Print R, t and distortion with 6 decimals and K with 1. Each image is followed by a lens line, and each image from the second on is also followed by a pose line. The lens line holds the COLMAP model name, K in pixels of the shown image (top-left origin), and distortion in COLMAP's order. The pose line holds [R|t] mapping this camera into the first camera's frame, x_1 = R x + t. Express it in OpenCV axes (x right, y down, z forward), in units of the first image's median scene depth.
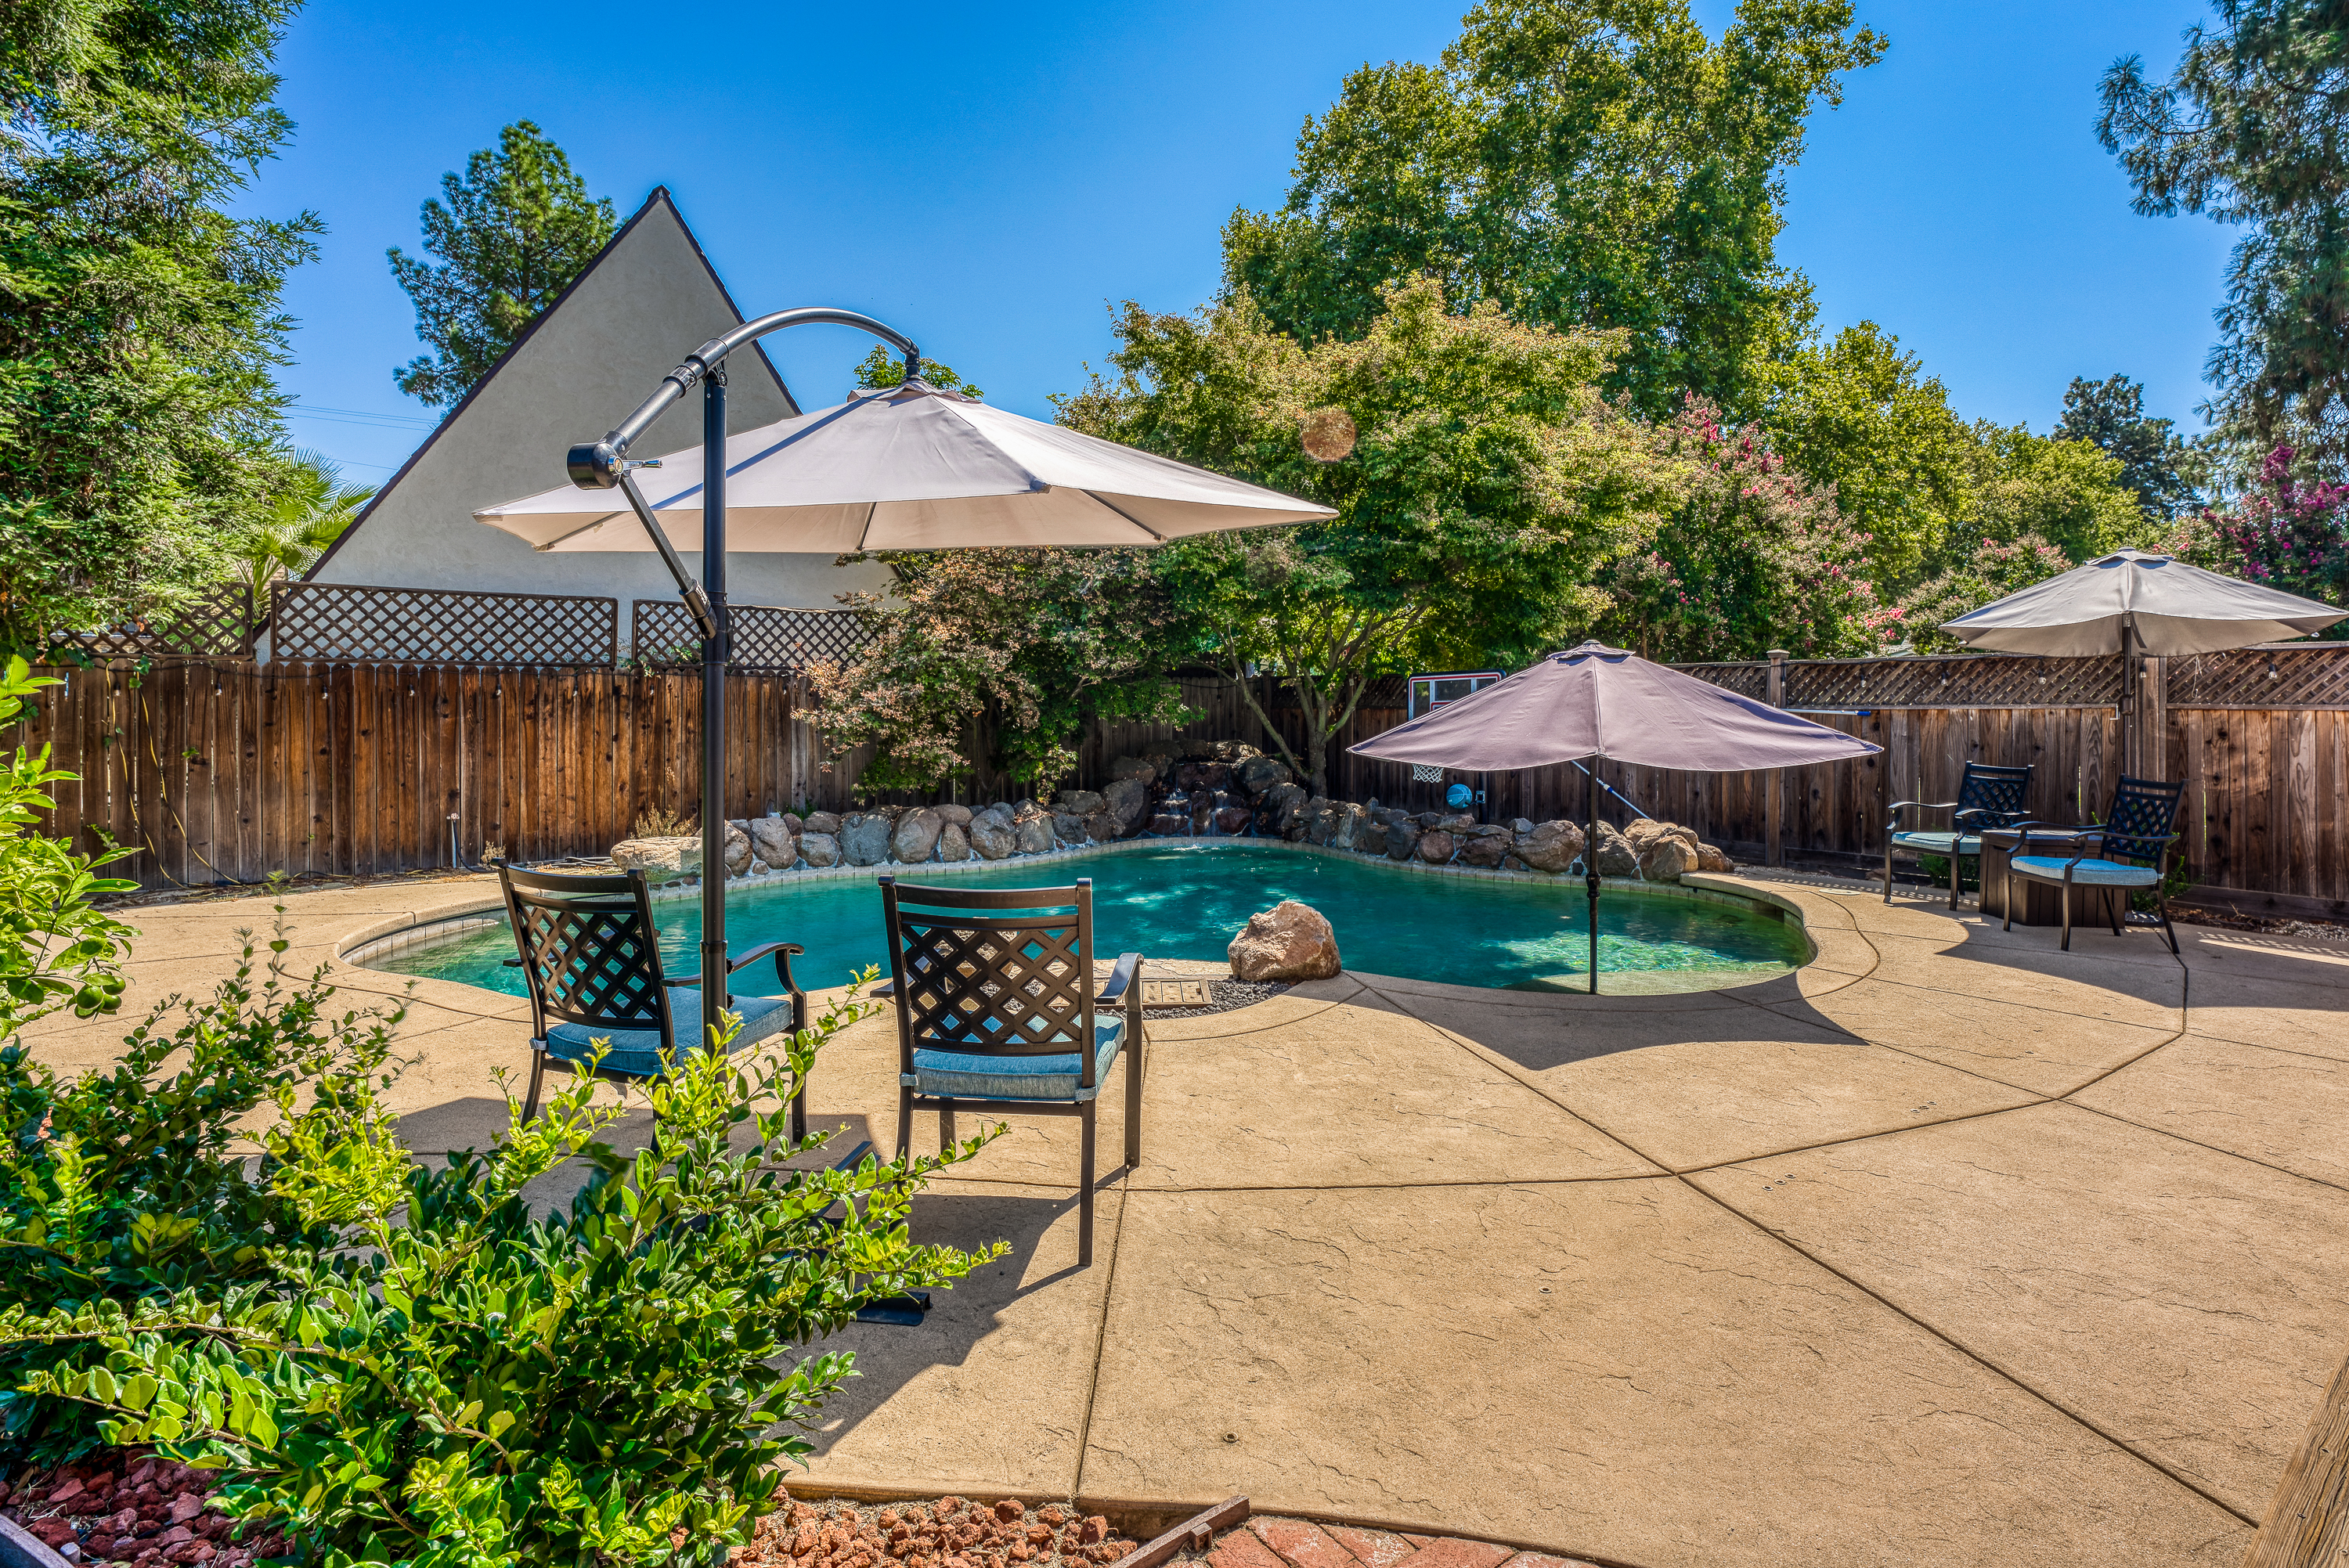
lens RADIAL K [[1127.1, 0, 1187.5], [0, 1127.1, 702.6], [0, 0, 1]] dist [-0.007188, -0.000325]
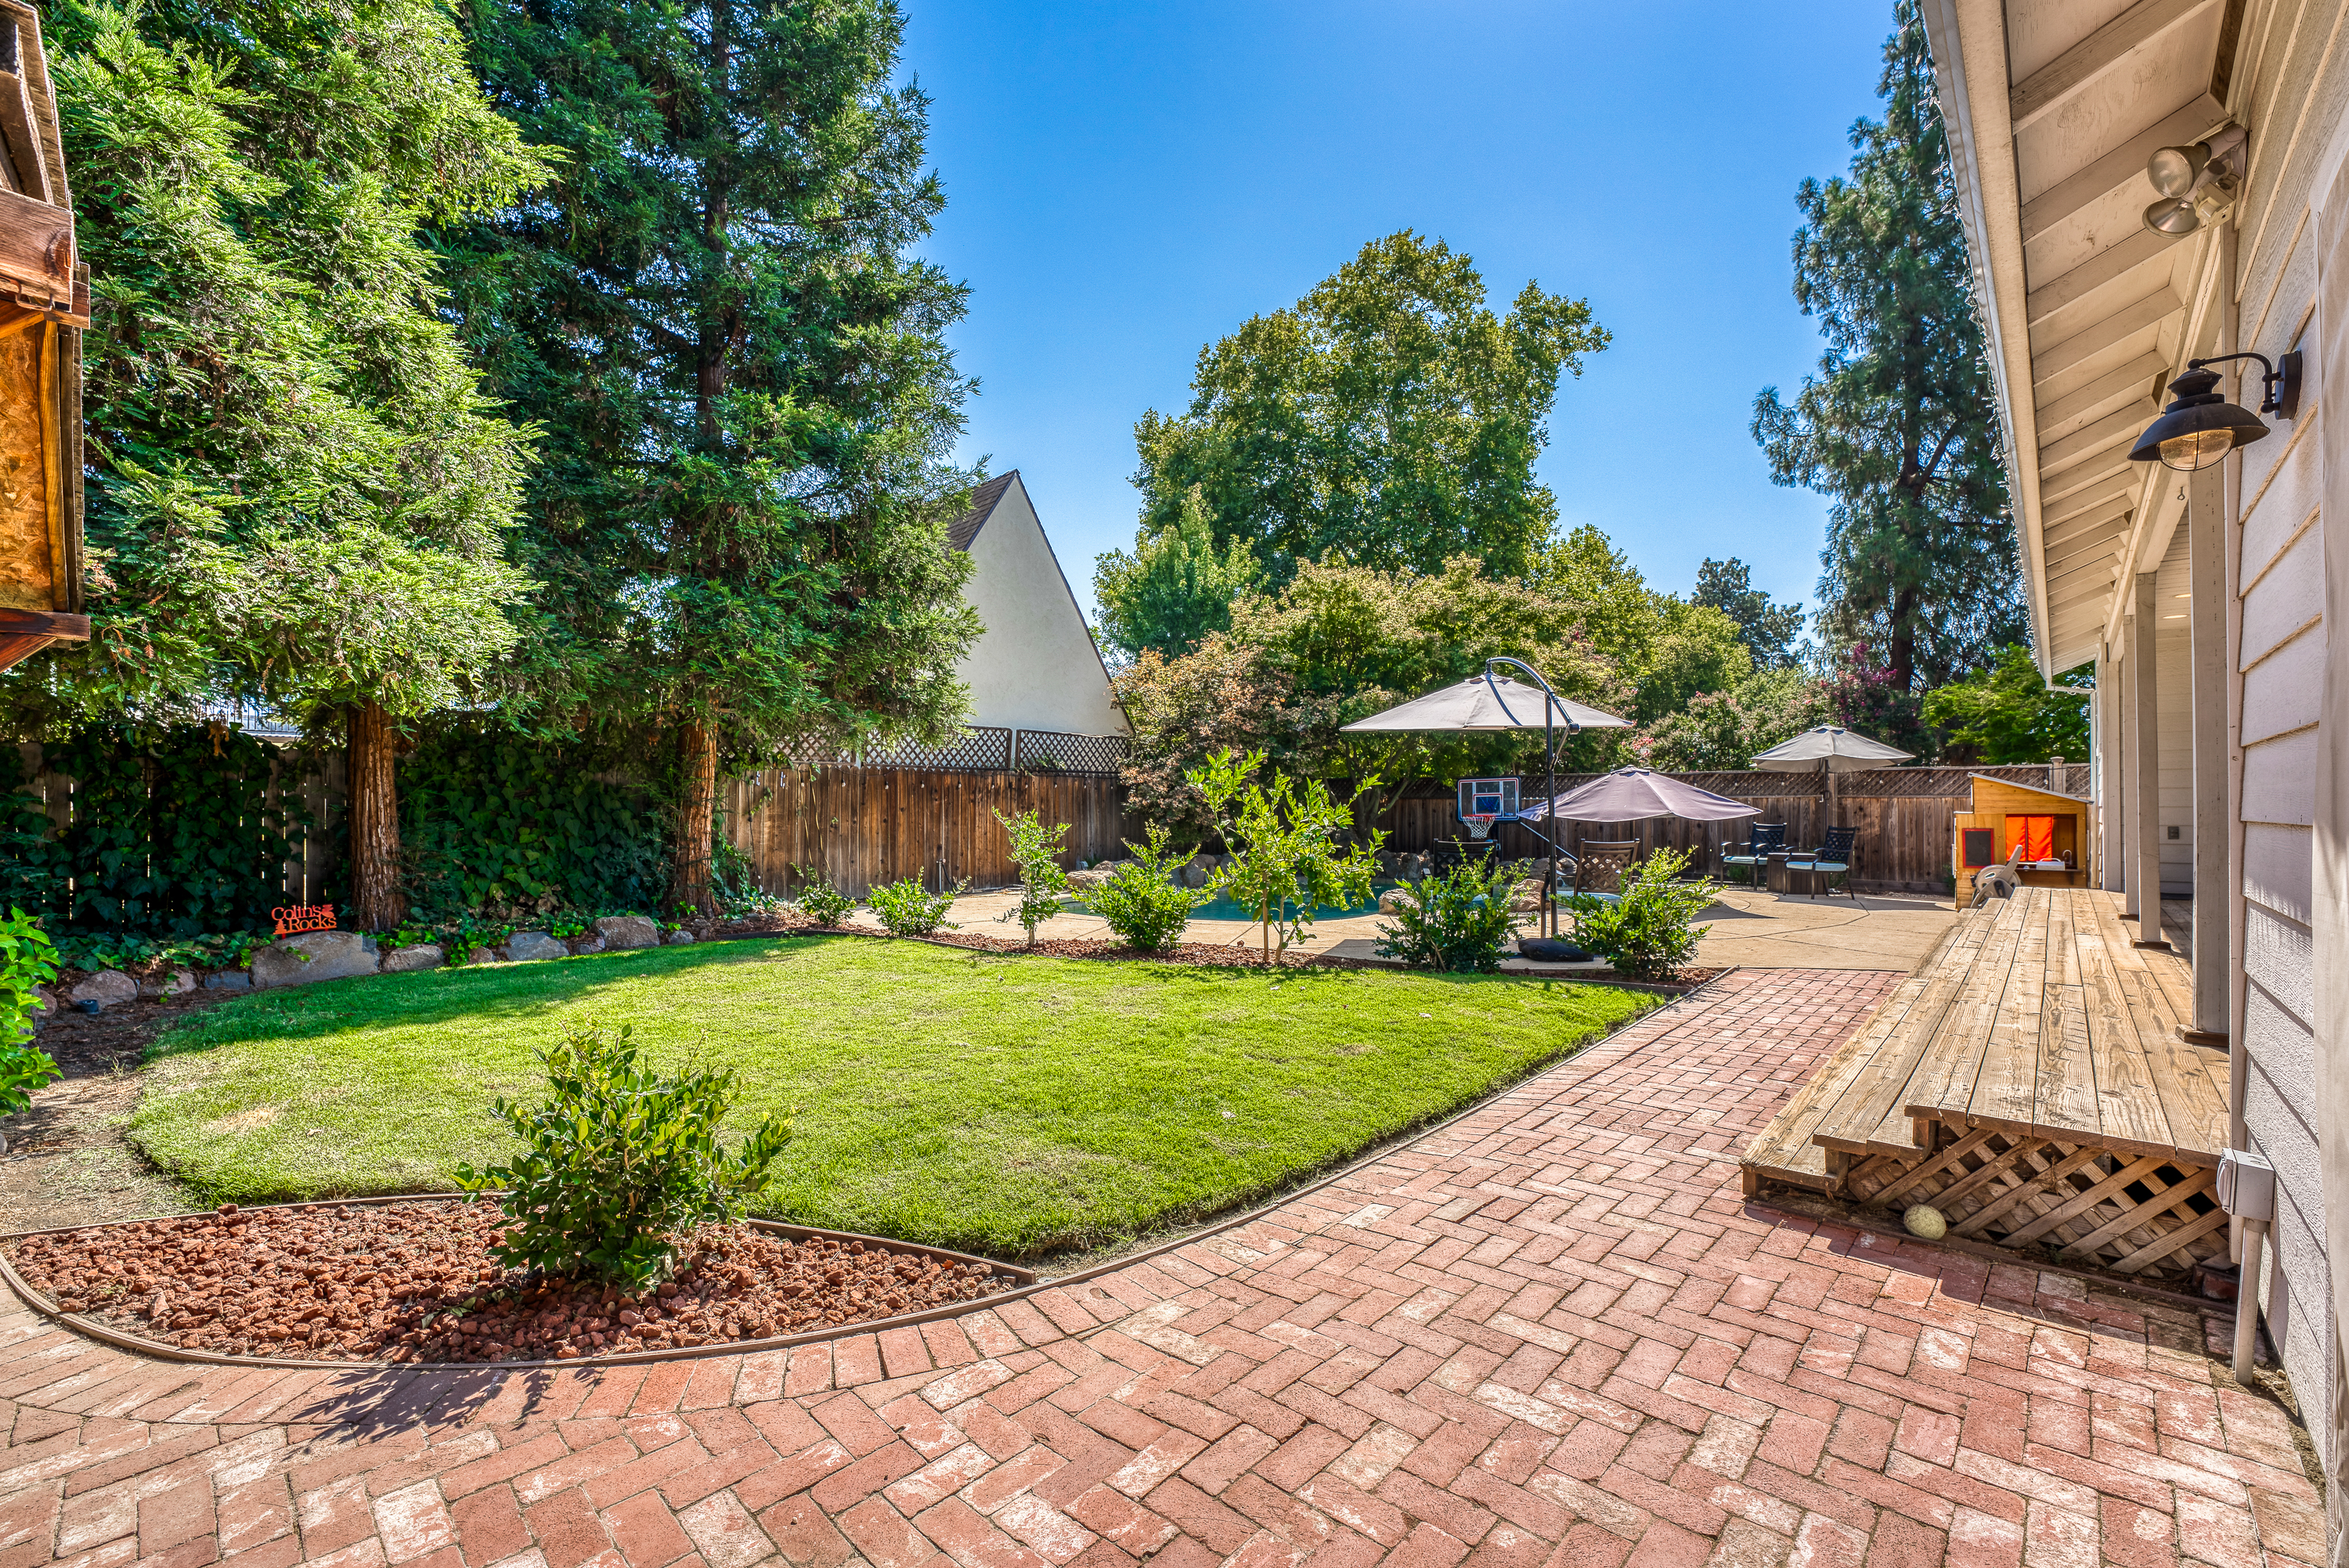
lens RADIAL K [[1003.4, 0, 1180.7], [0, 1003.4, 794.4], [0, 0, 1]] dist [-0.014189, -0.000460]
pose [[0.980767, 0.003347, 0.195156, -0.246895], [-0.002354, 0.999983, -0.005318, 0.004333], [-0.195170, 0.004756, 0.980758, -0.211058]]
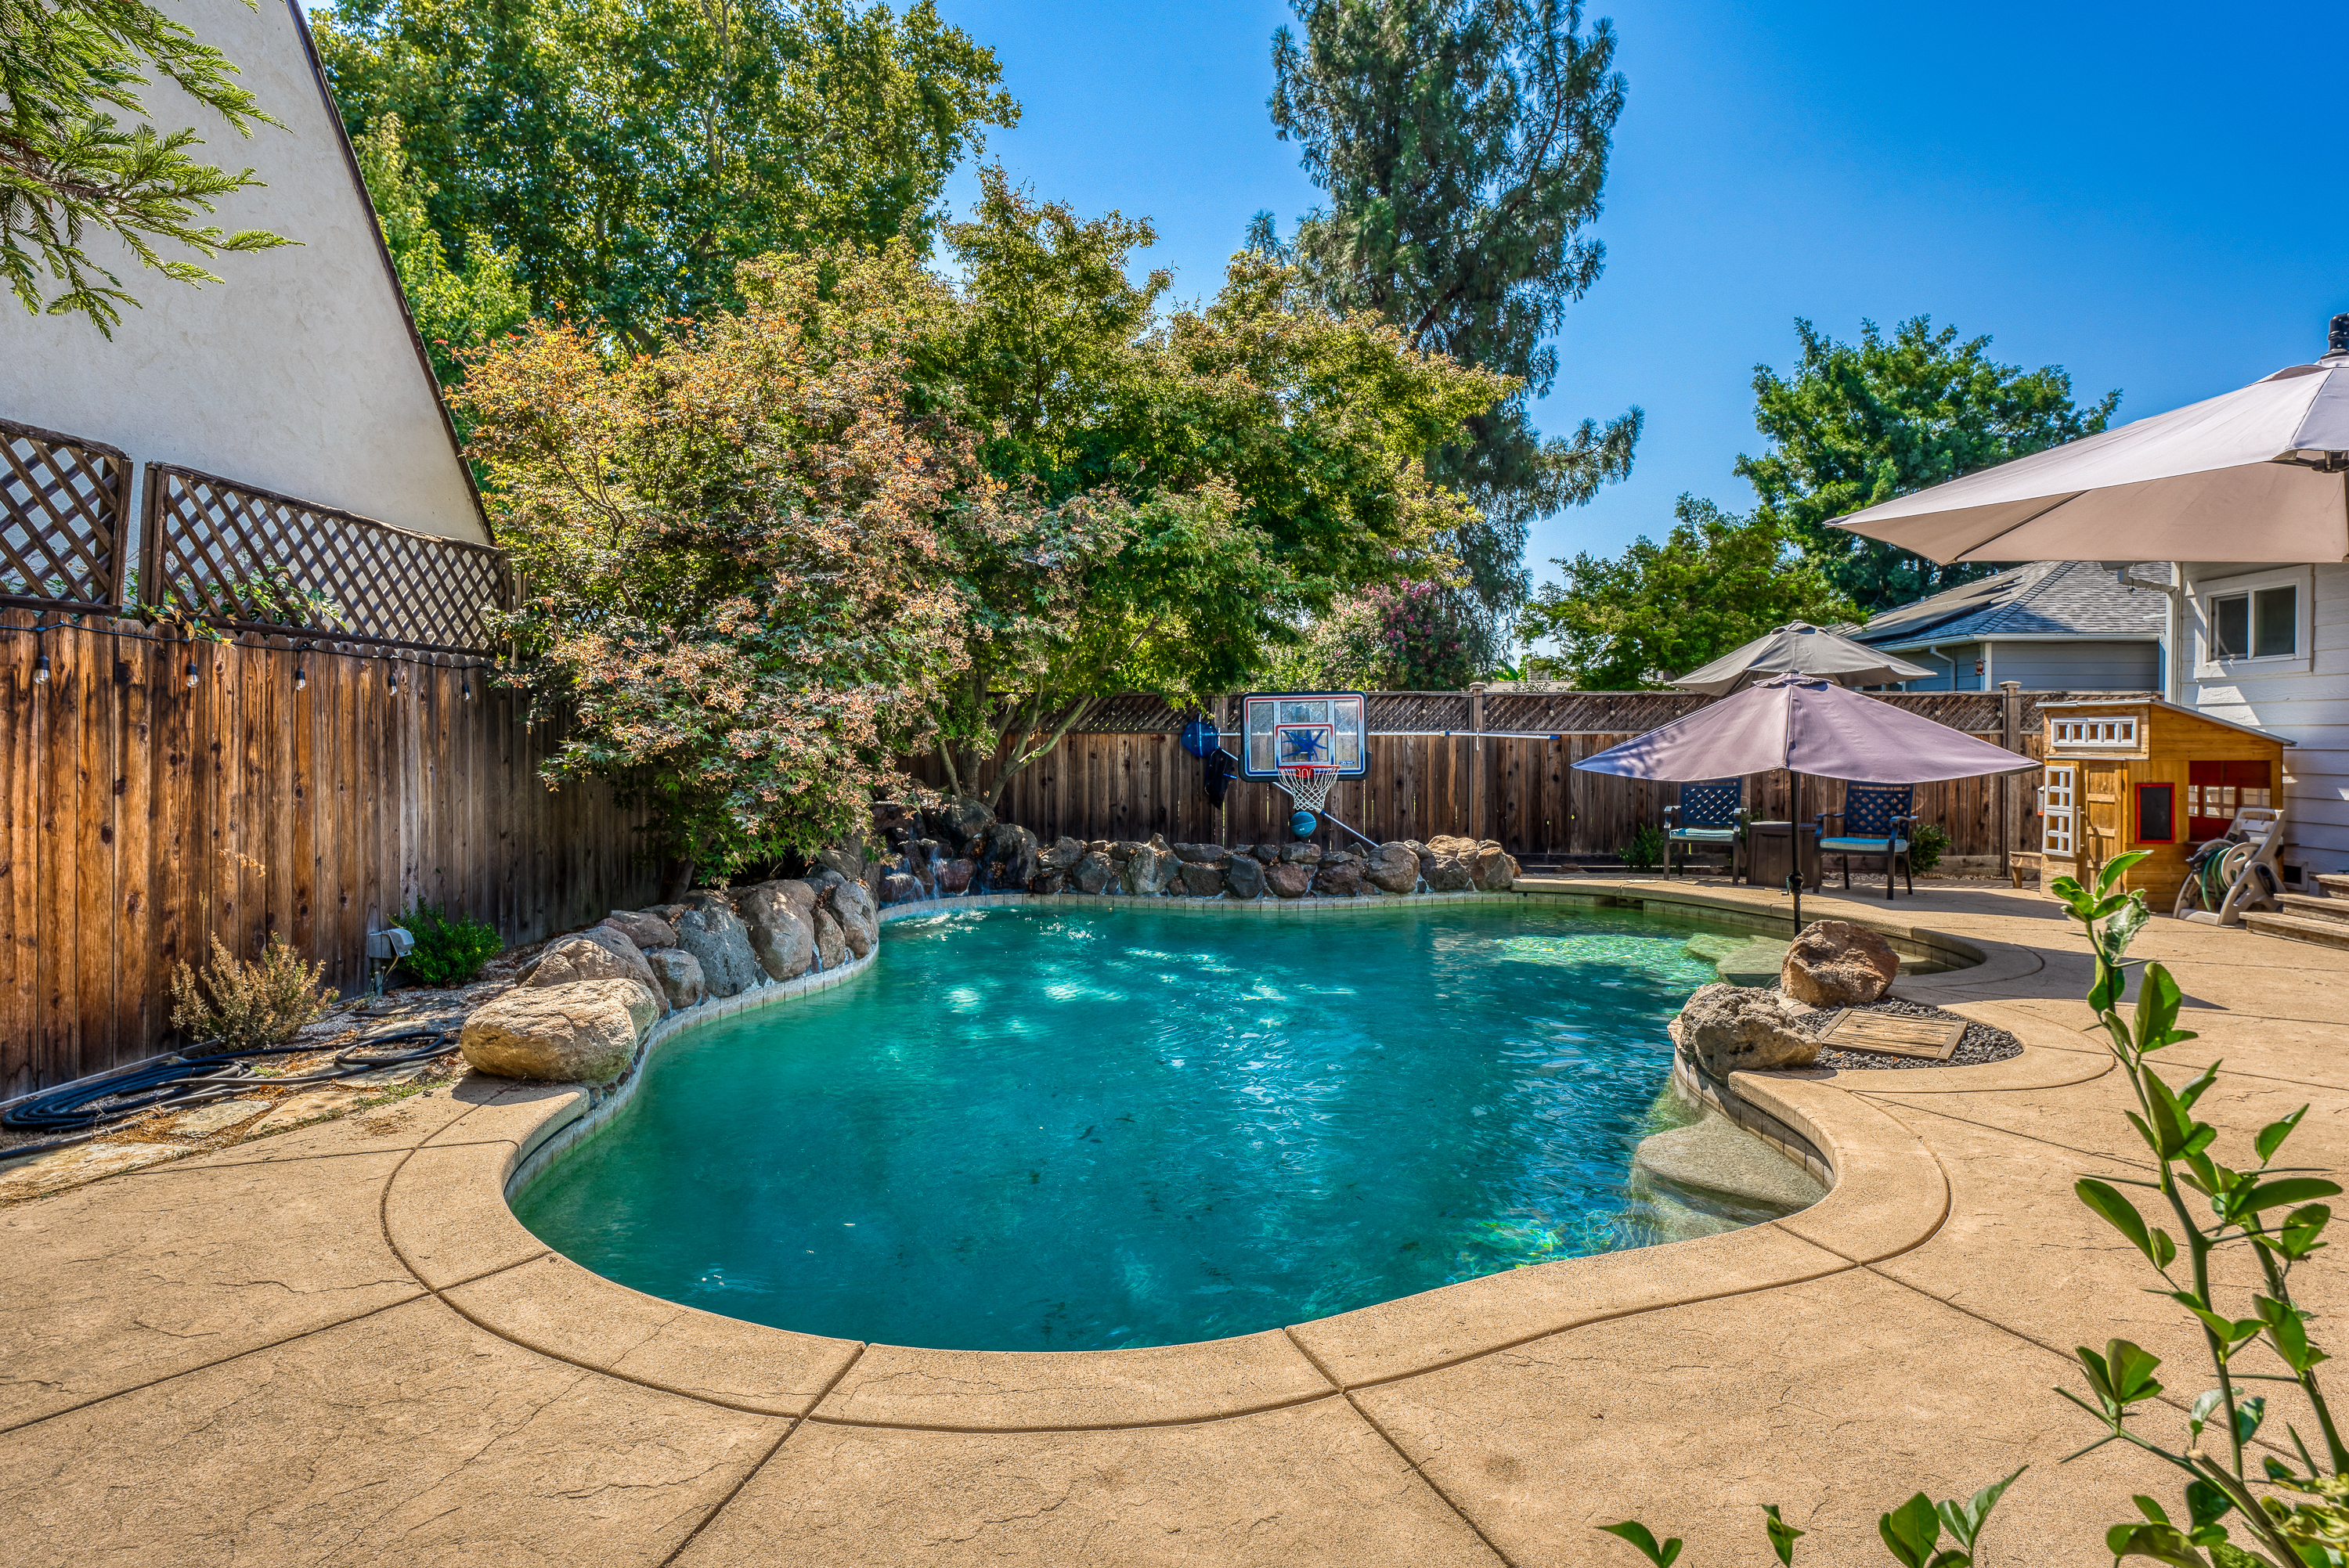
lens RADIAL K [[1240.9, 0, 1202.1], [0, 1240.9, 742.3], [0, 0, 1]] dist [-0.010430, 0.000148]
pose [[0.633620, 0.000628, 0.773644, -0.272776], [-0.007595, 0.999957, 0.005408, 0.004303], [-0.773607, -0.009303, 0.633597, 0.181104]]
